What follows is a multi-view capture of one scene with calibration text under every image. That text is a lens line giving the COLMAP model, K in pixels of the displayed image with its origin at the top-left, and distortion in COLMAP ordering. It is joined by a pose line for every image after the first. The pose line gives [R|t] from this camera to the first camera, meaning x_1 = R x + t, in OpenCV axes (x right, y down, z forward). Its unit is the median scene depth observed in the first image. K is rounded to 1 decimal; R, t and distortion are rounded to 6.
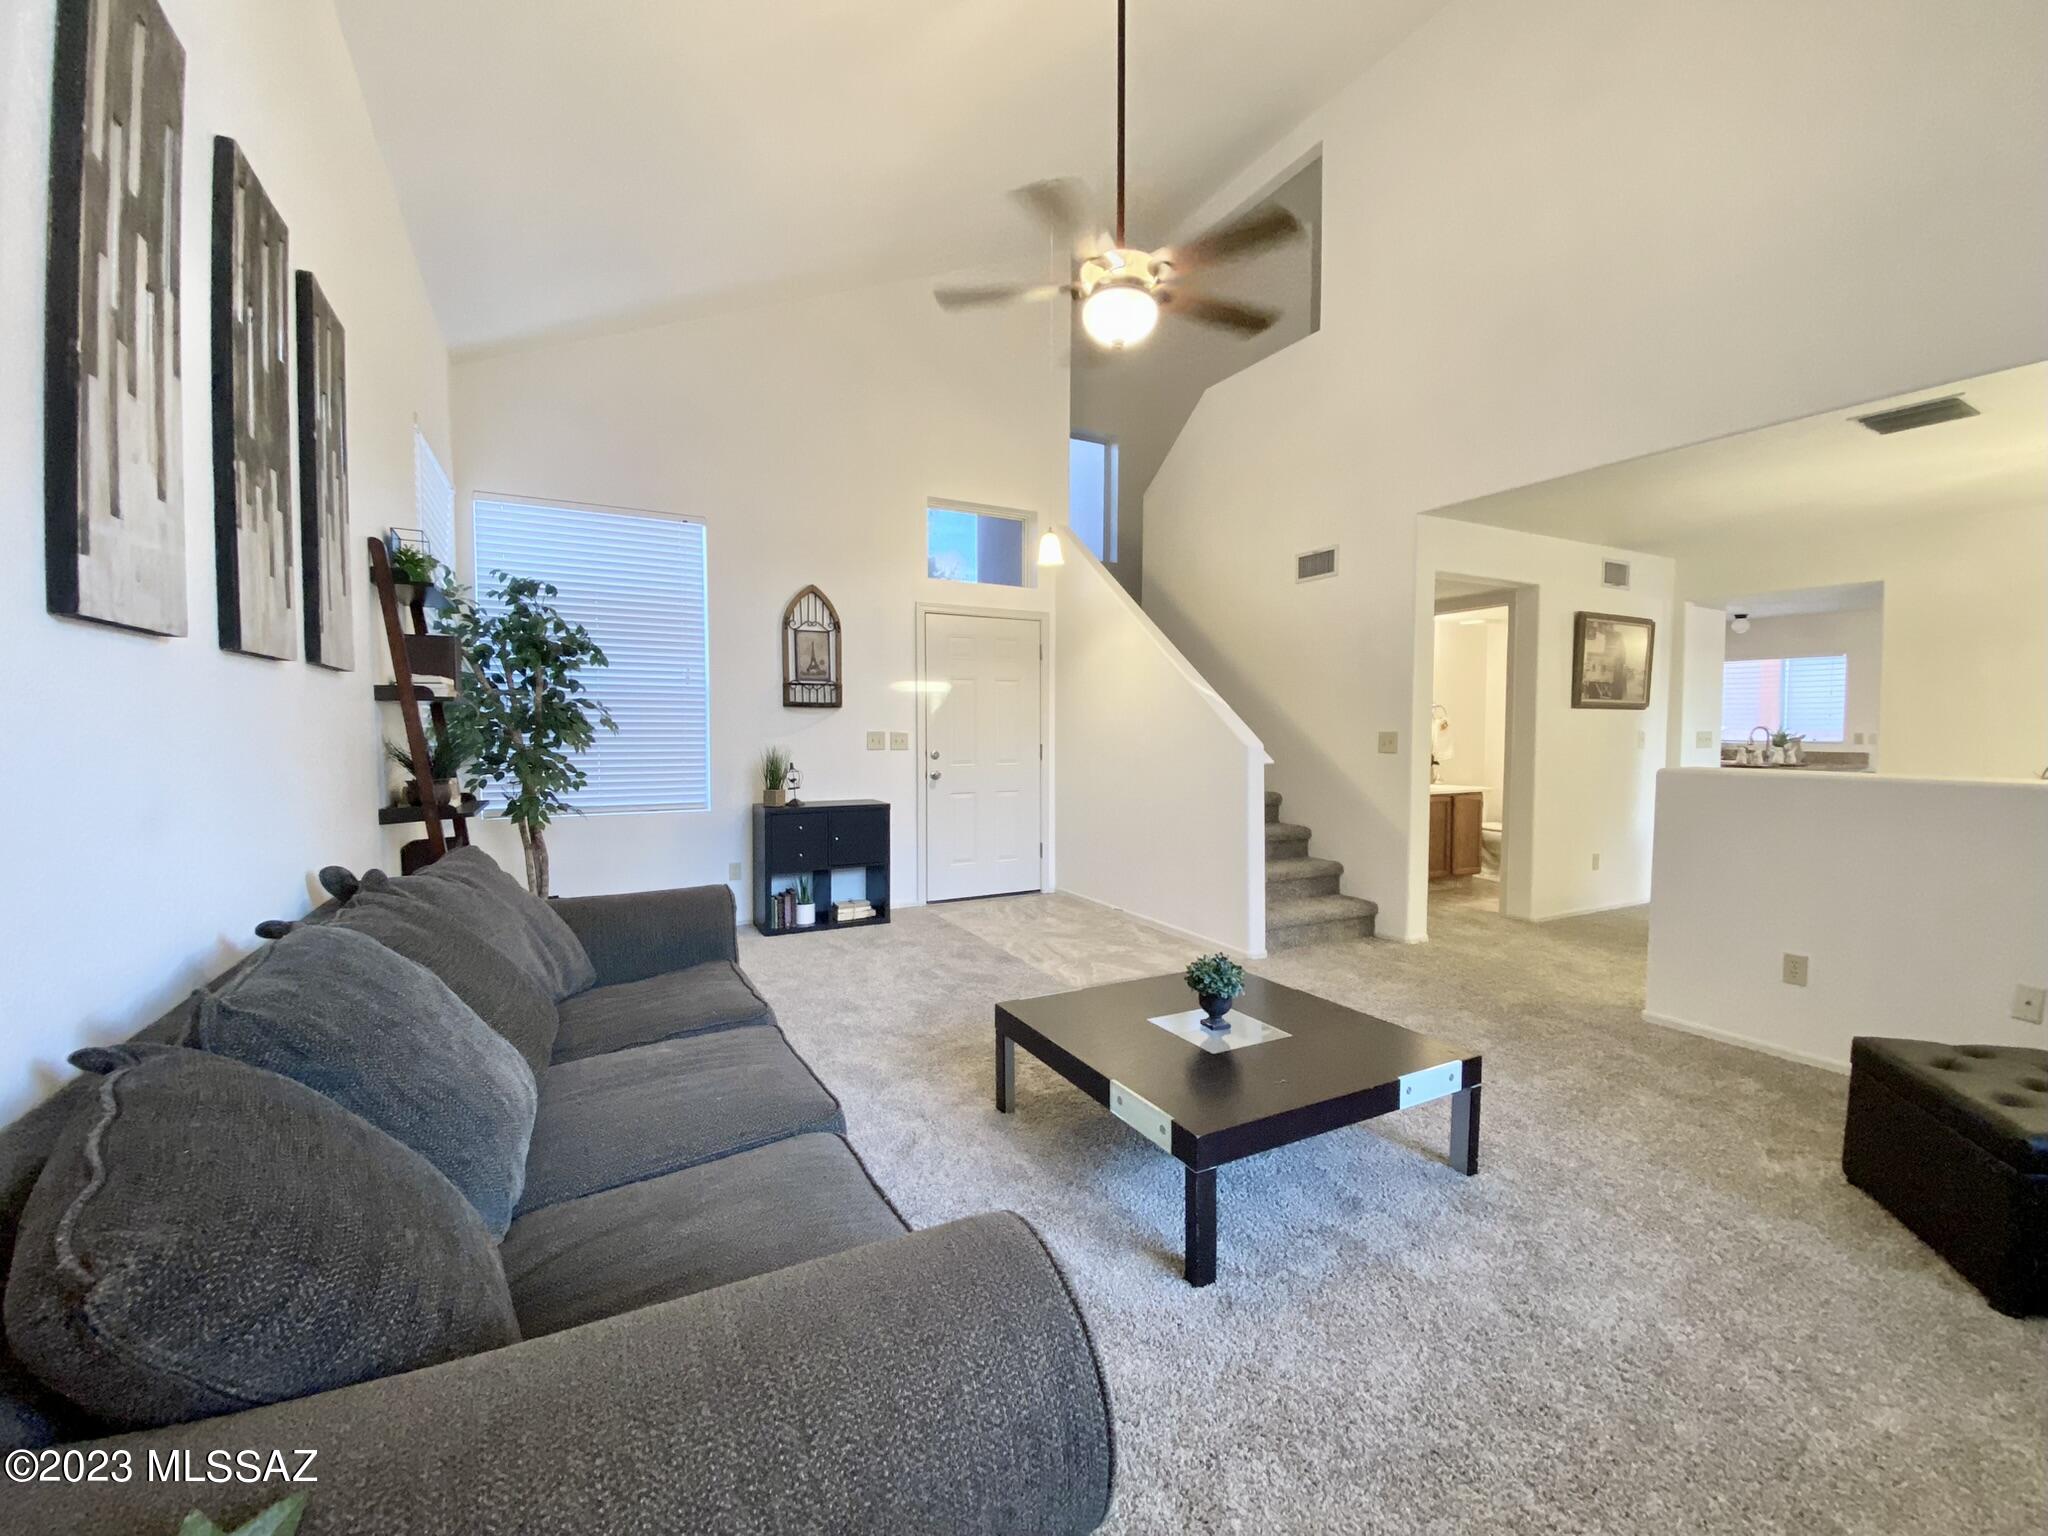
lens RADIAL K [[838.7, 0, 1024.0], [0, 838.7, 768.0], [0, 0, 1]] dist [0.111317, -0.000061]
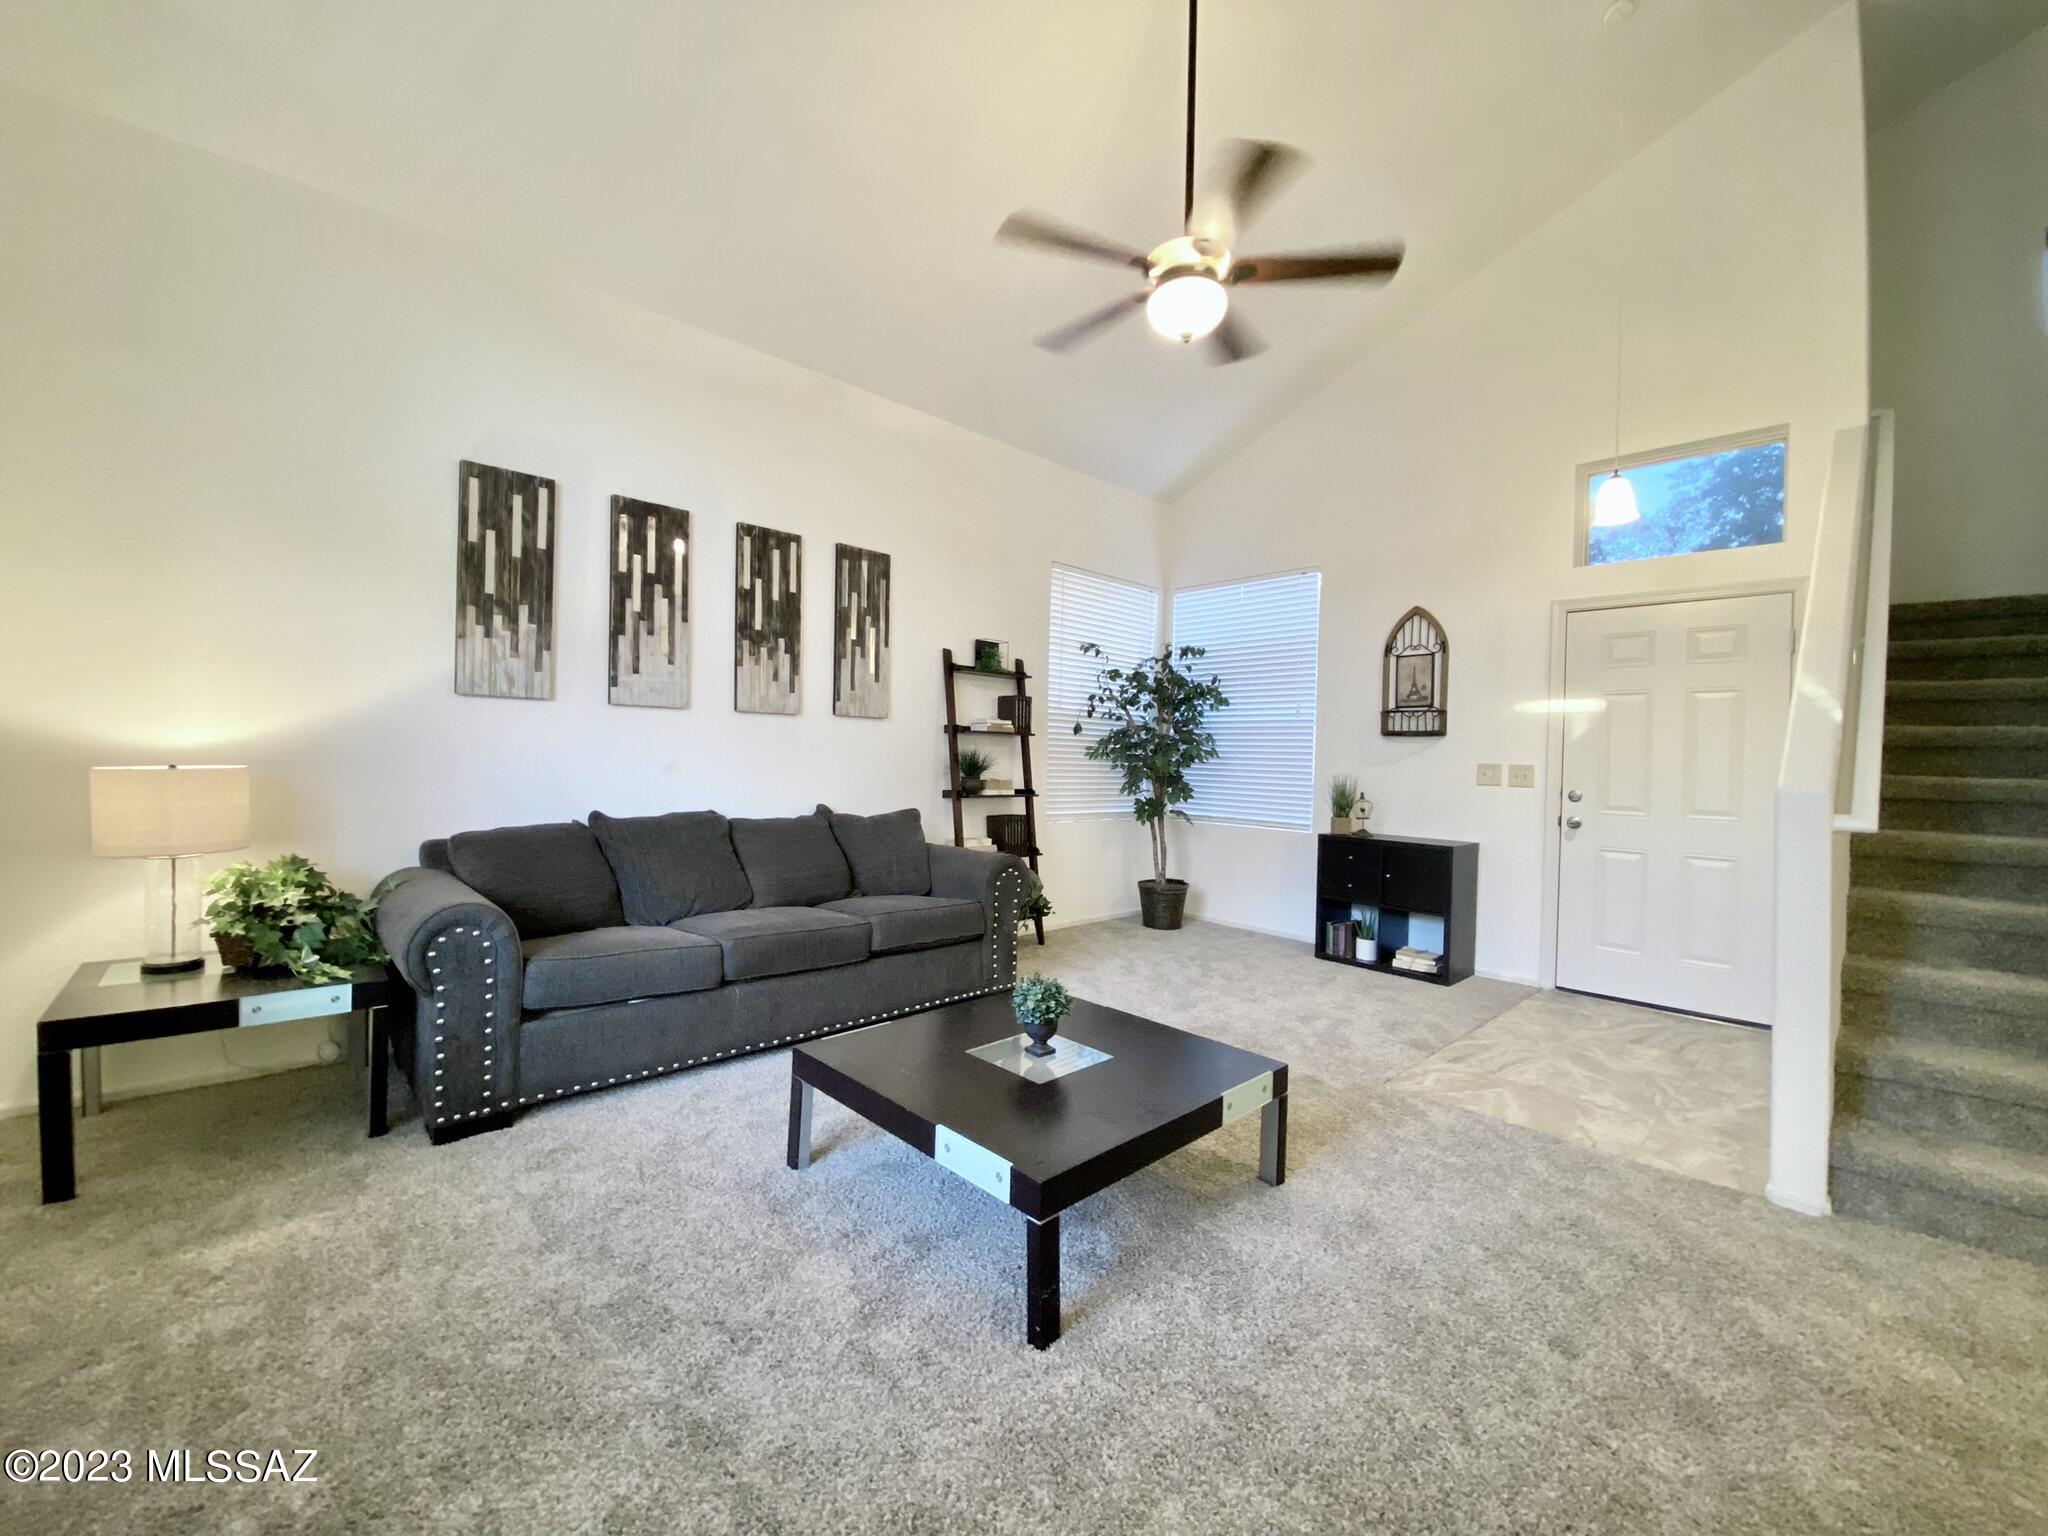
lens RADIAL K [[841.8, 0, 1029.9], [0, 841.8, 767.2], [0, 0, 1]] dist [-0.002573, -0.000189]
pose [[0.264288, 0.015511, -0.964319, 0.573542], [-0.072098, 0.997391, -0.003717, -0.003548], [0.961745, 0.070508, 0.264716, 0.374332]]
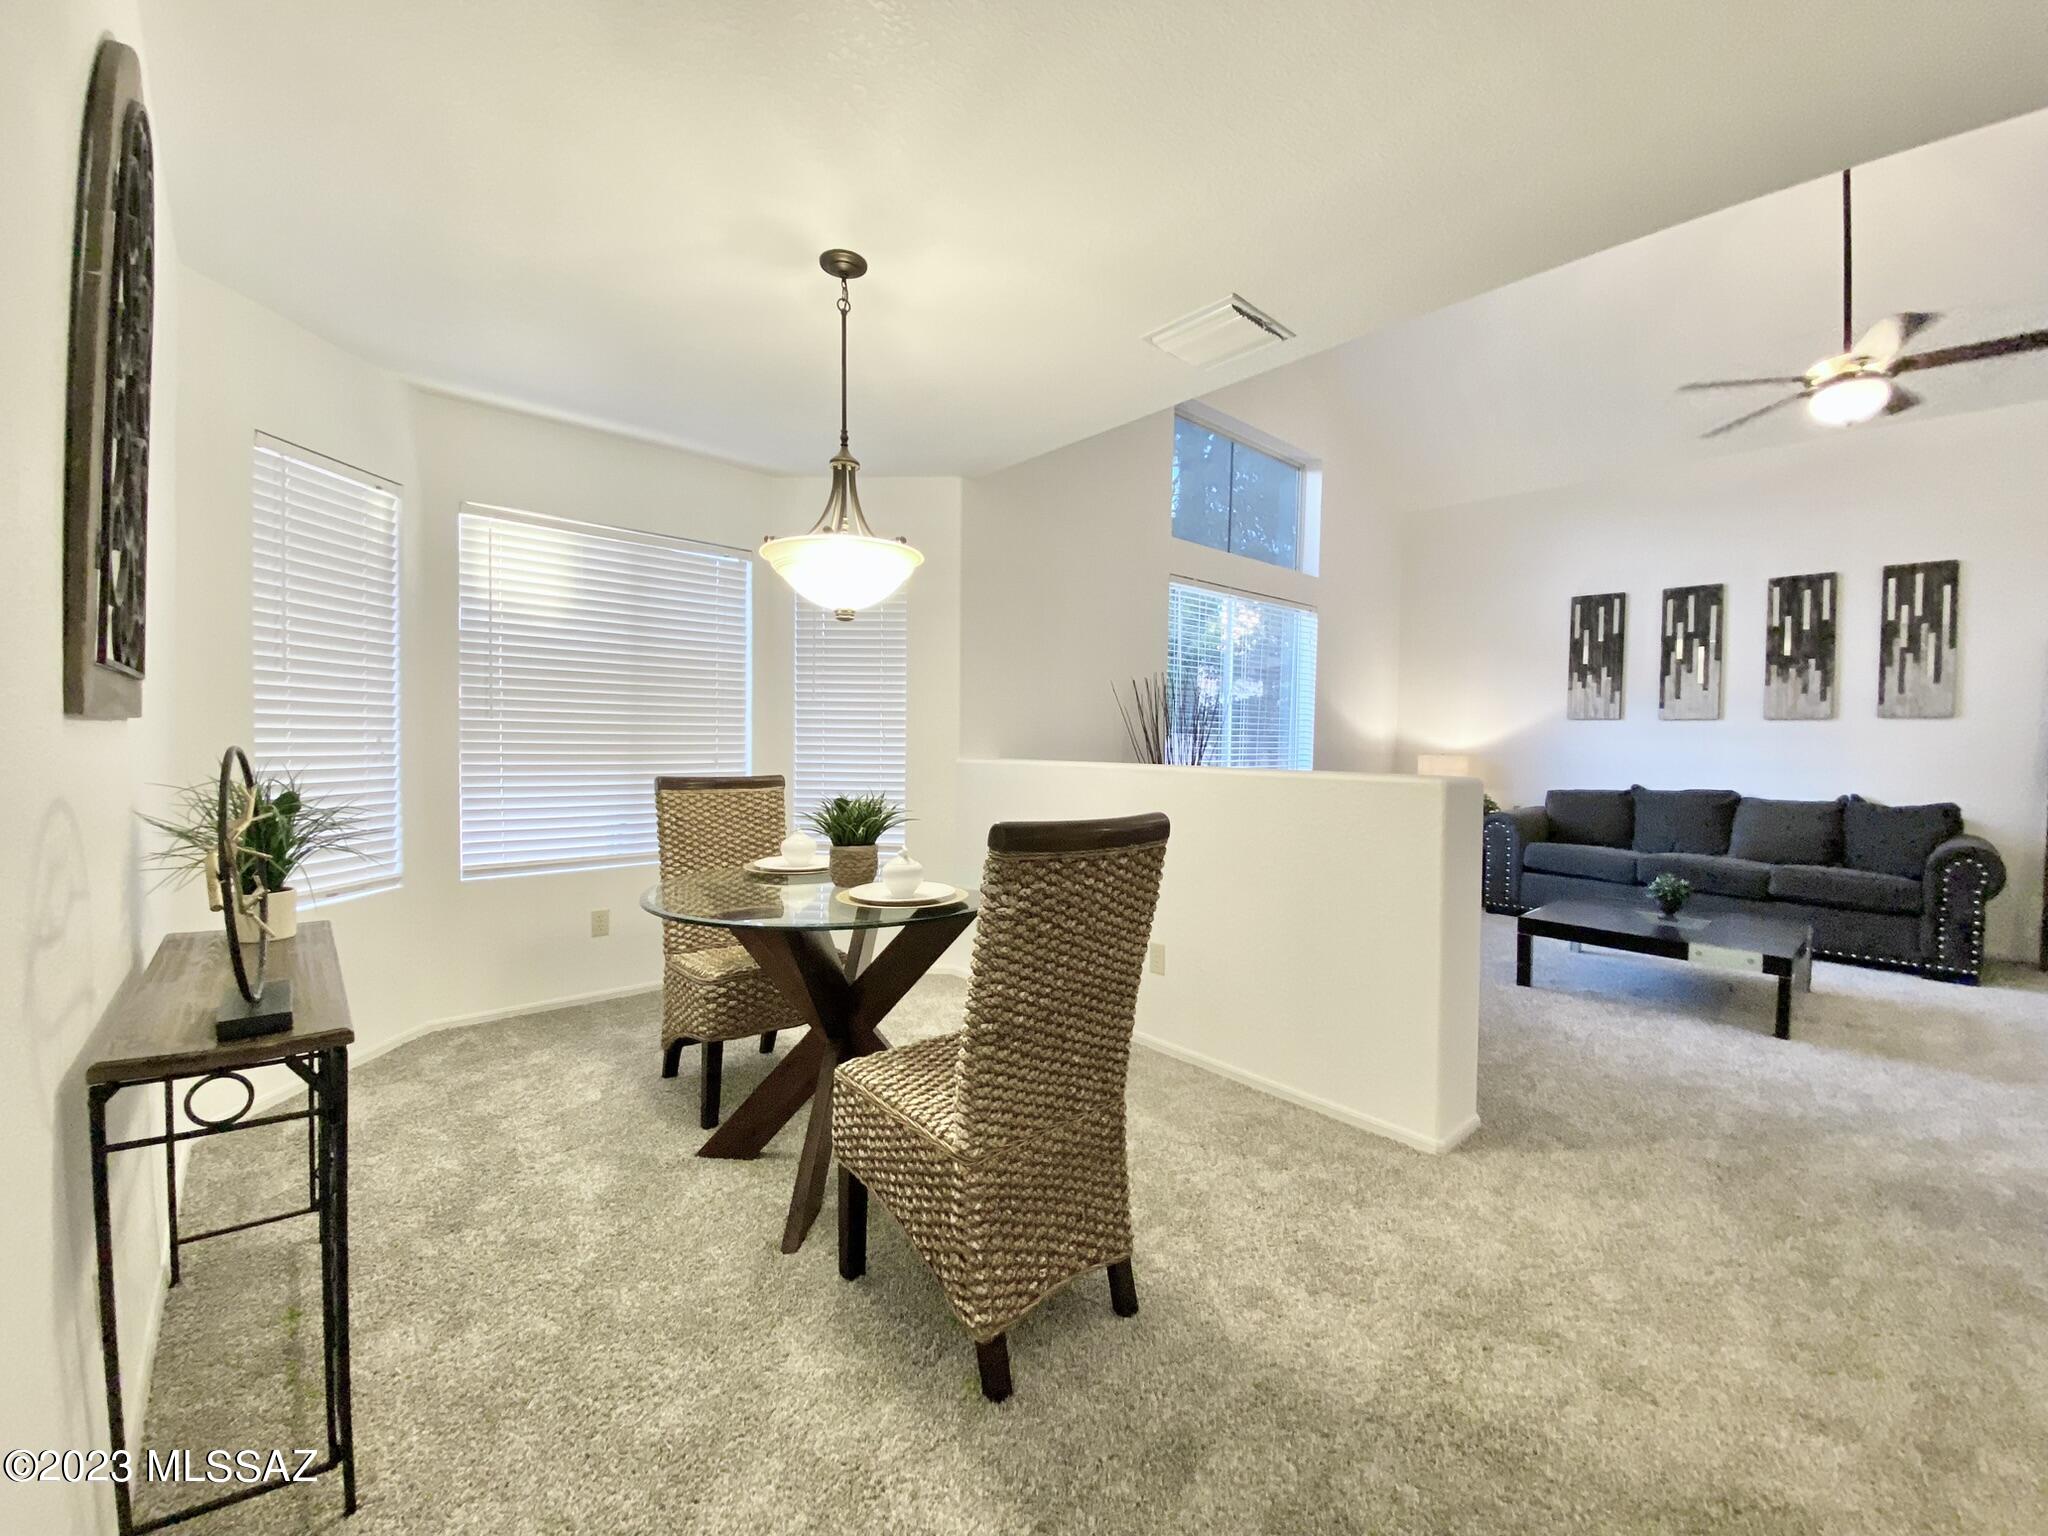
lens RADIAL K [[841.8, 0, 1029.9], [0, 841.8, 767.2], [0, 0, 1]] dist [-0.002573, -0.000189]
pose [[-0.972707, -0.012610, -0.231693, 0.893258], [-0.031249, 0.996545, 0.076953, -0.030774], [0.229922, 0.082093, -0.969740, 1.146405]]
